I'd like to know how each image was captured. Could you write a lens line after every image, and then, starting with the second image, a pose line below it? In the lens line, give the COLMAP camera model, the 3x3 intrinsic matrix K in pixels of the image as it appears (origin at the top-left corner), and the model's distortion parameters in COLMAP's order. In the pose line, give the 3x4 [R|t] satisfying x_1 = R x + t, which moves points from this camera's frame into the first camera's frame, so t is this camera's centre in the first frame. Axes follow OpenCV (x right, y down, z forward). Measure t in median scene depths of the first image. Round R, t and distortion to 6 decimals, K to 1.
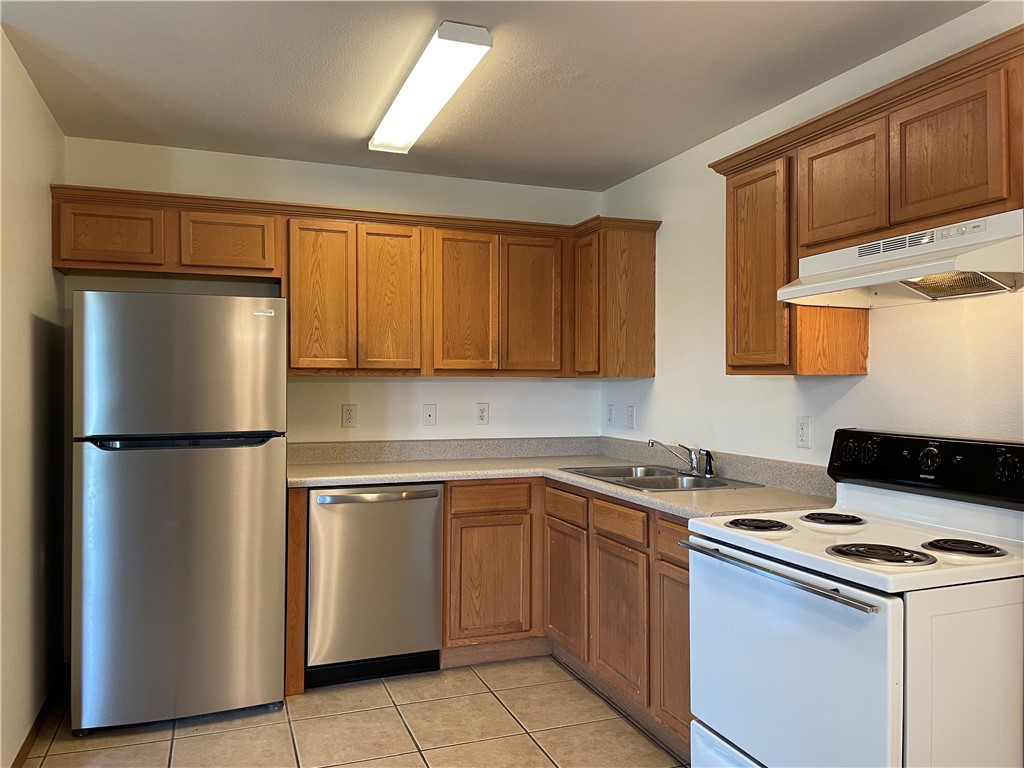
lens RADIAL K [[769.9, 0, 513.0], [0, 769.9, 379.3], [0, 0, 1]] dist [0.097411, -0.124328]
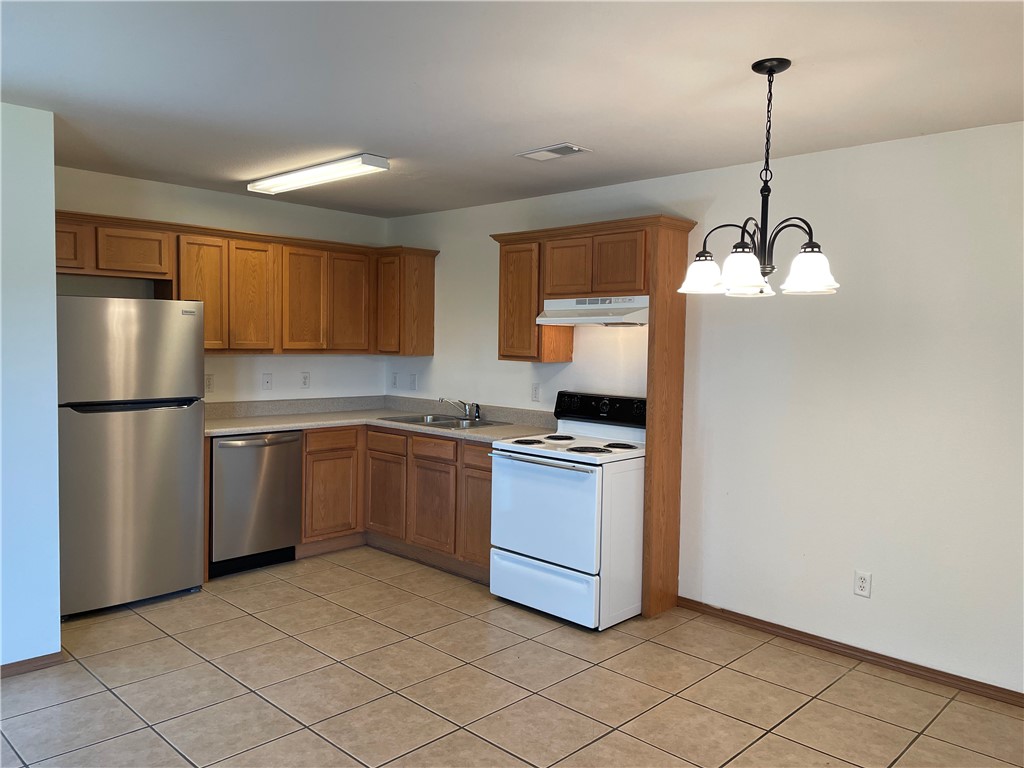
lens RADIAL K [[769.9, 0, 513.0], [0, 769.9, 379.3], [0, 0, 1]] dist [0.097411, -0.124328]
pose [[0.905103, -0.007591, 0.425125, -0.352695], [-0.019151, 0.998098, 0.058595, -0.053238], [-0.424761, -0.061177, 0.903236, -0.465239]]
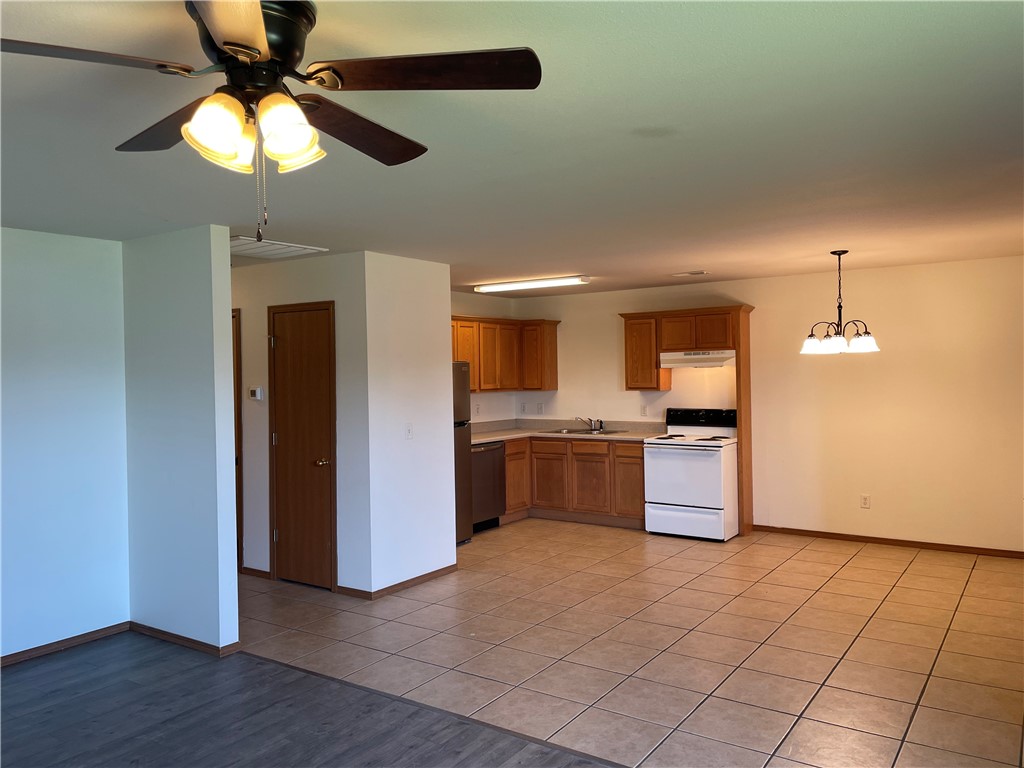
lens RADIAL K [[769.9, 0, 513.0], [0, 769.9, 379.3], [0, 0, 1]] dist [0.097411, -0.124328]
pose [[0.824592, -0.021186, 0.565331, -1.344193], [0.016118, 0.999773, 0.013958, -0.076166], [-0.565498, -0.002398, 0.824746, -0.863044]]
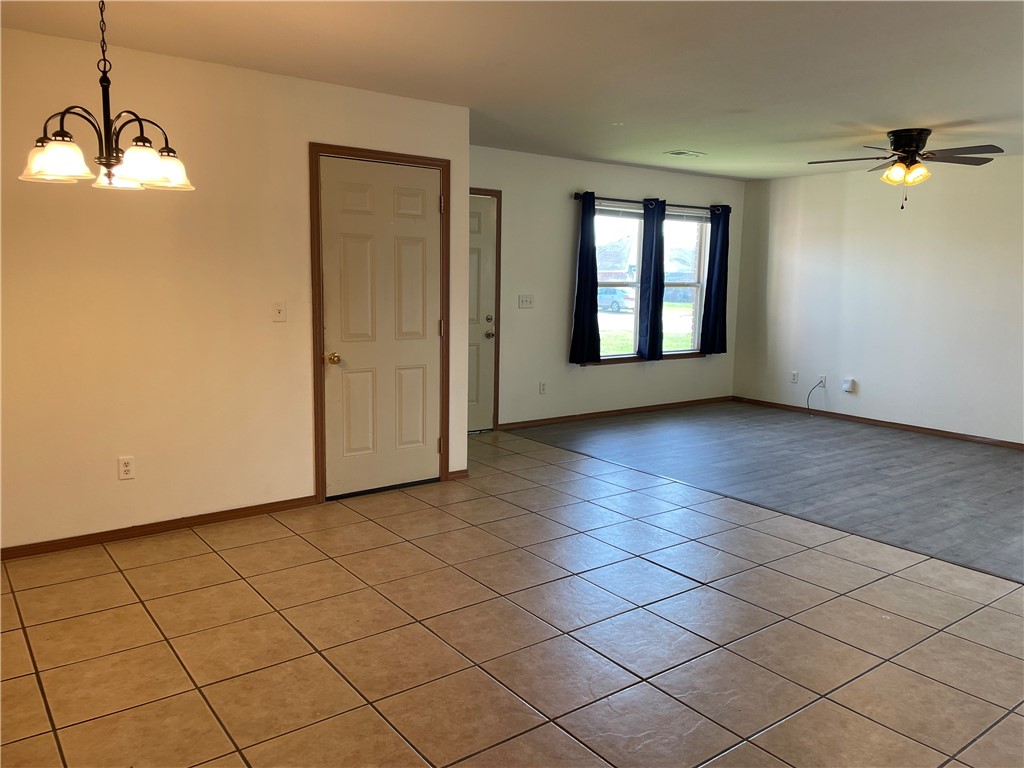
lens RADIAL K [[769.9, 0, 513.0], [0, 769.9, 379.3], [0, 0, 1]] dist [0.097411, -0.124328]
pose [[-0.961937, 0.020325, -0.272516, 0.027053], [-0.016261, 0.991206, 0.131325, -0.014557], [0.272789, 0.130758, -0.953147, 1.017795]]
